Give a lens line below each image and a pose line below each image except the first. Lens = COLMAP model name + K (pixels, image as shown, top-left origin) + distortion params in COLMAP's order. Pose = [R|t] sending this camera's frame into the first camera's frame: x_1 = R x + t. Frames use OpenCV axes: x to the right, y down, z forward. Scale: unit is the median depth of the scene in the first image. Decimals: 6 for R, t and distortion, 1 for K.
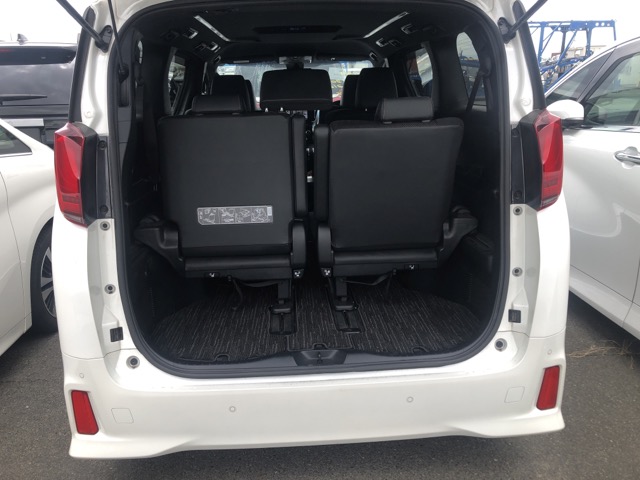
lens RADIAL K [[525.6, 0, 315.1], [0, 525.6, 242.4], [0, 0, 1]] dist [0.027025, -0.016247]
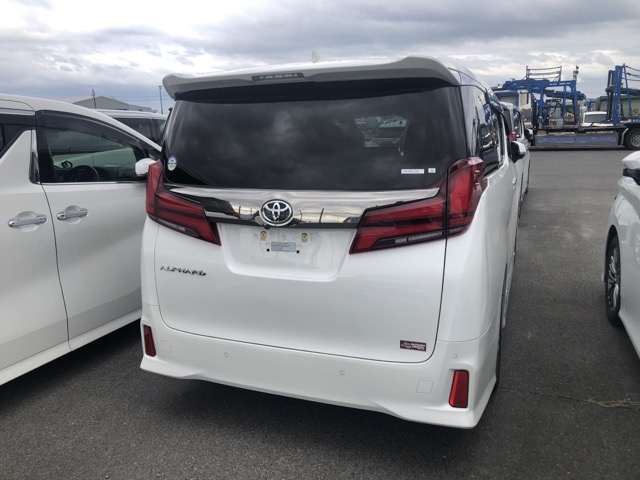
lens RADIAL K [[525.6, 0, 315.1], [0, 525.6, 242.4], [0, 0, 1]] dist [0.027025, -0.016247]
pose [[0.904841, 0.090142, -0.416097, 0.620668], [-0.118264, 0.992083, -0.042254, 0.038996], [0.408994, 0.087443, 0.908338, -0.238131]]
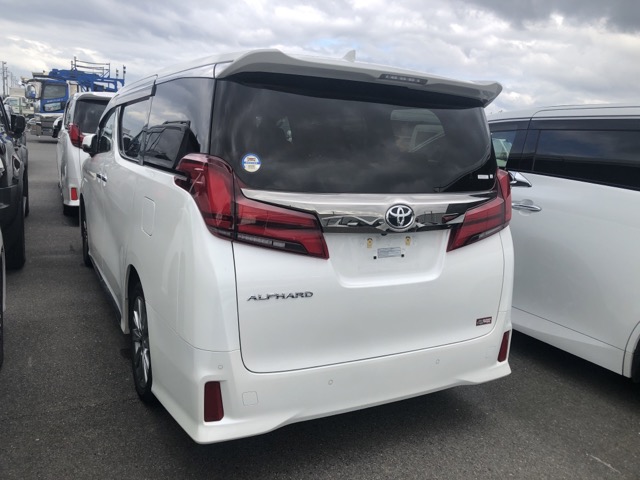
lens RADIAL K [[525.6, 0, 315.1], [0, 525.6, 242.4], [0, 0, 1]] dist [0.027025, -0.016247]
pose [[0.903082, -0.005061, 0.429438, -0.720774], [0.037848, 0.996978, -0.067843, 0.060337], [-0.427797, 0.077521, 0.900545, -0.160238]]
